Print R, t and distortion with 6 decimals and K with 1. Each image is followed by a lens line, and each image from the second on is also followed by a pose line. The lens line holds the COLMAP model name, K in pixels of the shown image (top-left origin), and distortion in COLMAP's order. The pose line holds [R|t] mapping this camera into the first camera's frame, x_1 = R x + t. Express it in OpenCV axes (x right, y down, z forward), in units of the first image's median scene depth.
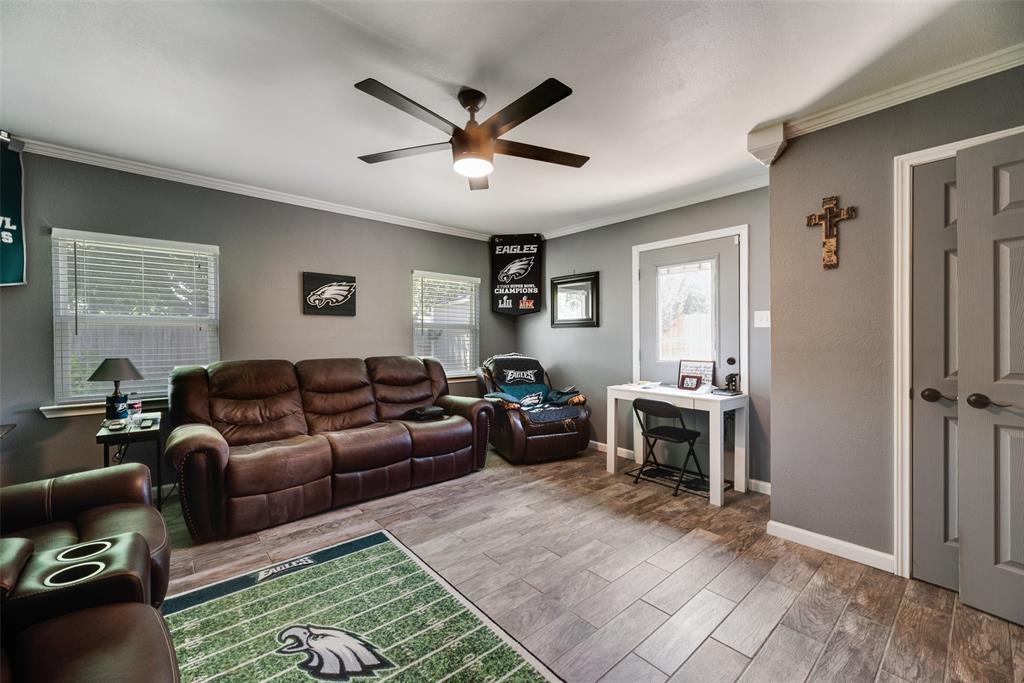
lens RADIAL K [[409.9, 0, 512.0], [0, 409.9, 341.5], [0, 0, 1]] dist [0.000990, 0.000003]
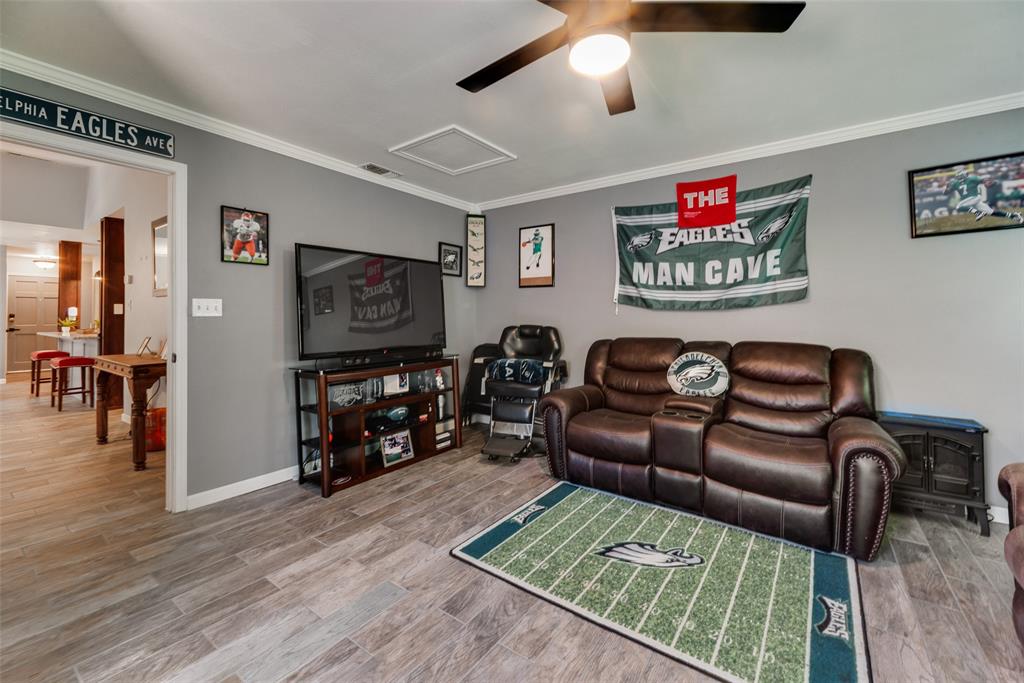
lens RADIAL K [[425.0, 0, 517.7], [0, 425.0, 324.1], [0, 0, 1]] dist [0.002487, 0.000316]
pose [[-0.972066, 0.002885, -0.234690, 0.142049], [-0.002965, 0.999694, 0.024572, -0.007731], [0.234689, 0.024581, -0.971760, 1.116359]]
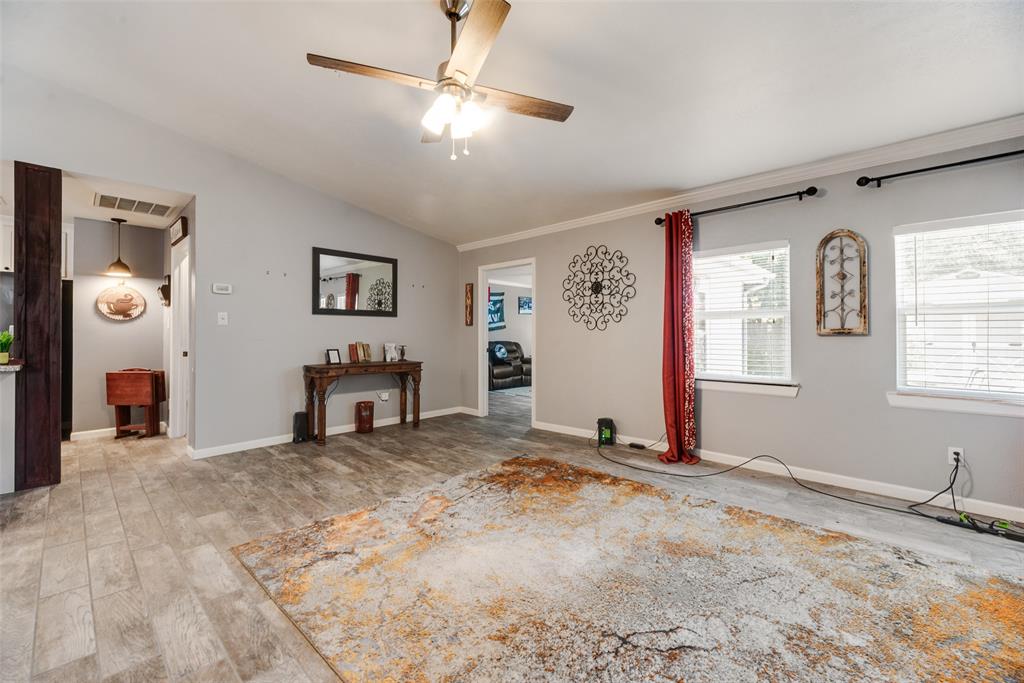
lens RADIAL K [[425.0, 0, 517.7], [0, 425.0, 324.1], [0, 0, 1]] dist [0.002487, 0.000316]
pose [[0.110269, -0.024375, -0.993603, 2.573321], [-0.010365, 0.999617, -0.025673, 0.007640], [0.993848, 0.013129, 0.109974, 0.074125]]
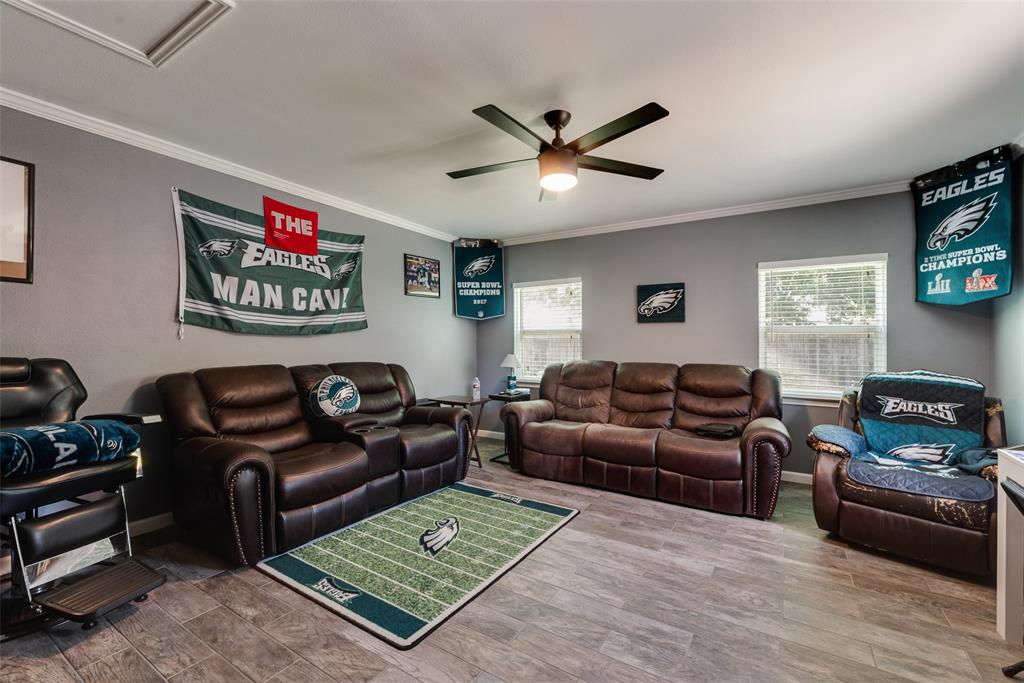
lens RADIAL K [[428.5, 0, 514.6], [0, 428.5, 346.0], [0, 0, 1]] dist [0.000184, -0.000078]
pose [[0.292854, 0.007913, -0.956124, 0.642622], [-0.013557, 0.999900, 0.004123, -0.002967], [0.956061, 0.011755, 0.292932, 0.391040]]
